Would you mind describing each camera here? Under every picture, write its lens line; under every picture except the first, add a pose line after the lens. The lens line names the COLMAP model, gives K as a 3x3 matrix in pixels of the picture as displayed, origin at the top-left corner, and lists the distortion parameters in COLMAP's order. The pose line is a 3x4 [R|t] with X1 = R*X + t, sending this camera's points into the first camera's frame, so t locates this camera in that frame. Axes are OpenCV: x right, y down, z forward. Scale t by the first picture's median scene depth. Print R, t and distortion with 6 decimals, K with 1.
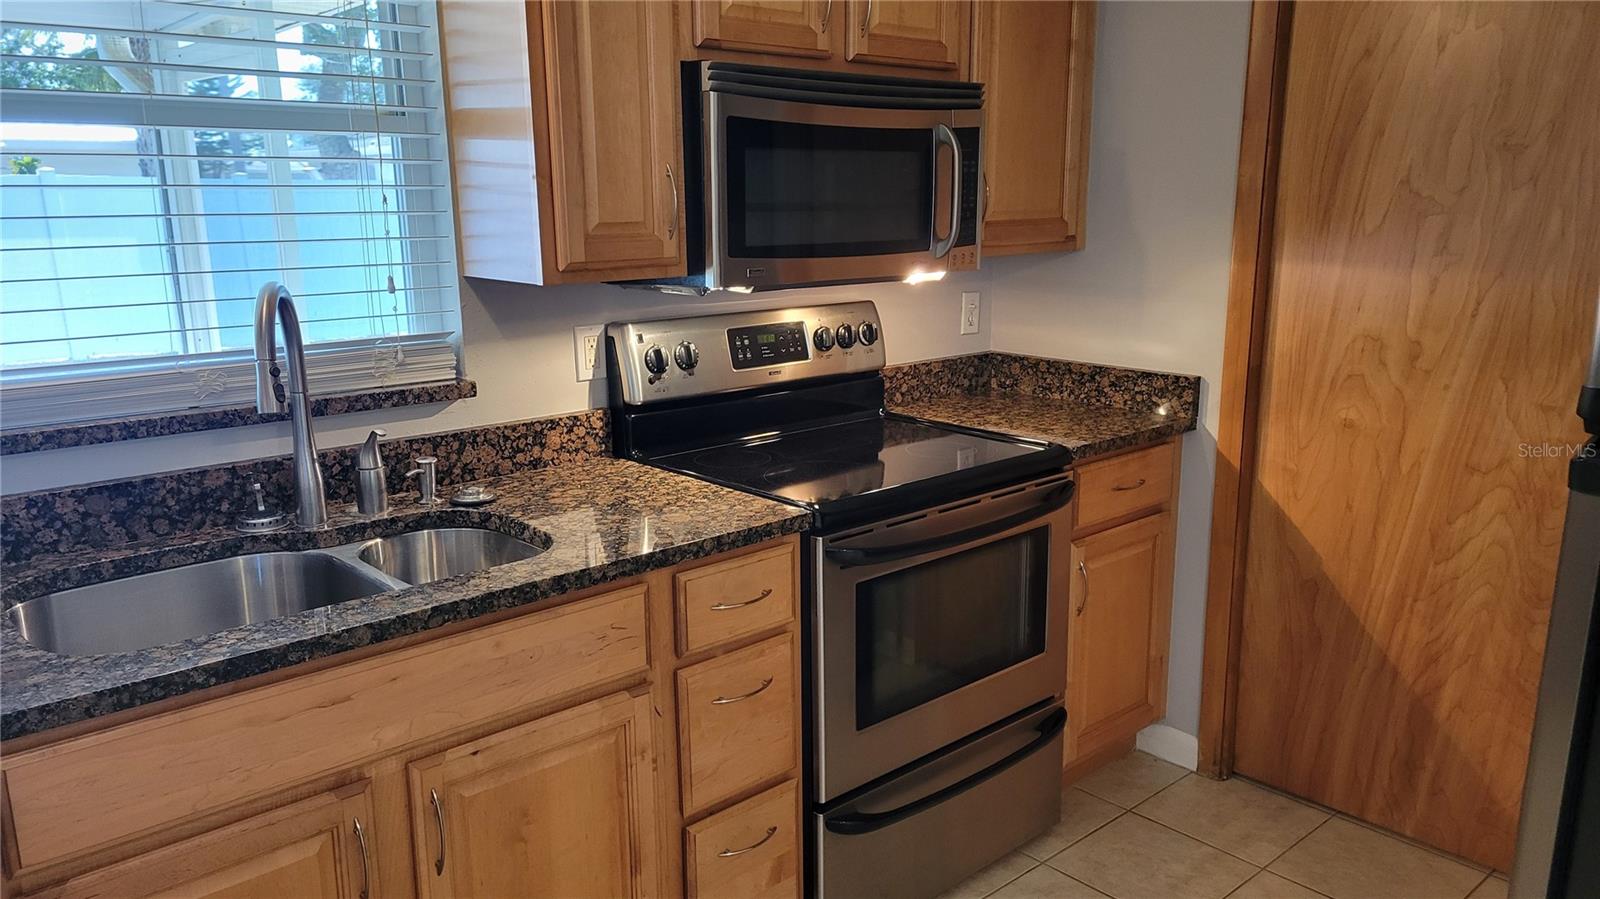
lens RADIAL K [[1195.1, 0, 814.8], [0, 1195.1, 466.6], [0, 0, 1]] dist [0.089102, -0.068554]
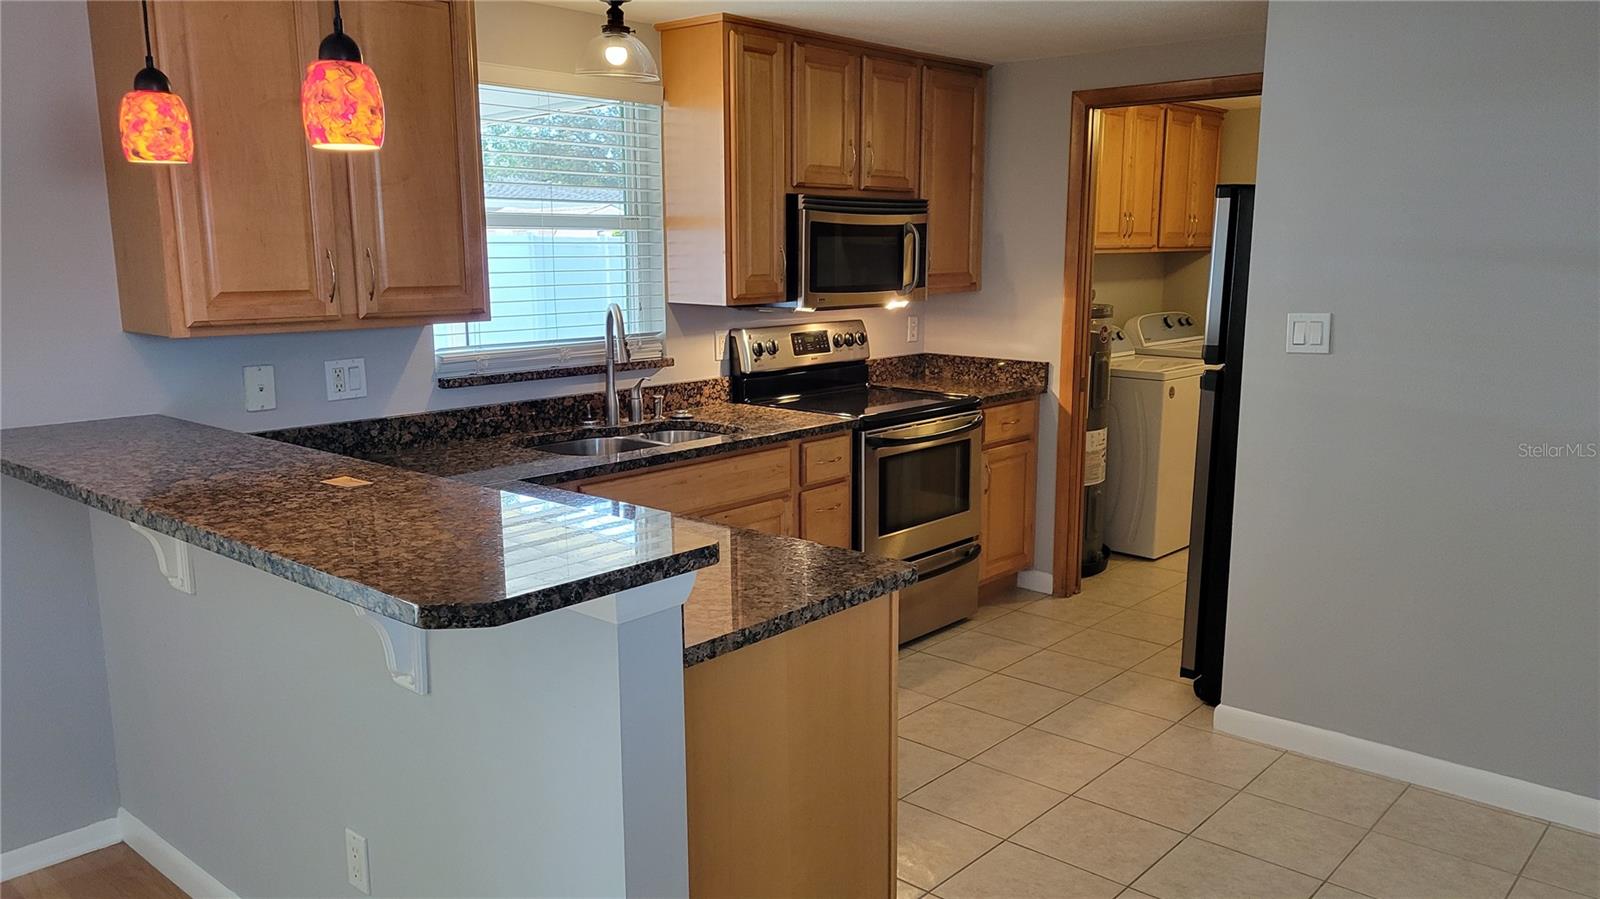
lens RADIAL K [[1202.8, 0, 798.5], [0, 1202.8, 459.2], [0, 0, 1]] dist [0.102104, -0.127731]
pose [[0.995161, -0.014440, 0.097192, -0.248925], [0.019275, 0.998613, -0.048991, 0.168488], [-0.096350, 0.050627, 0.994059, -0.815127]]
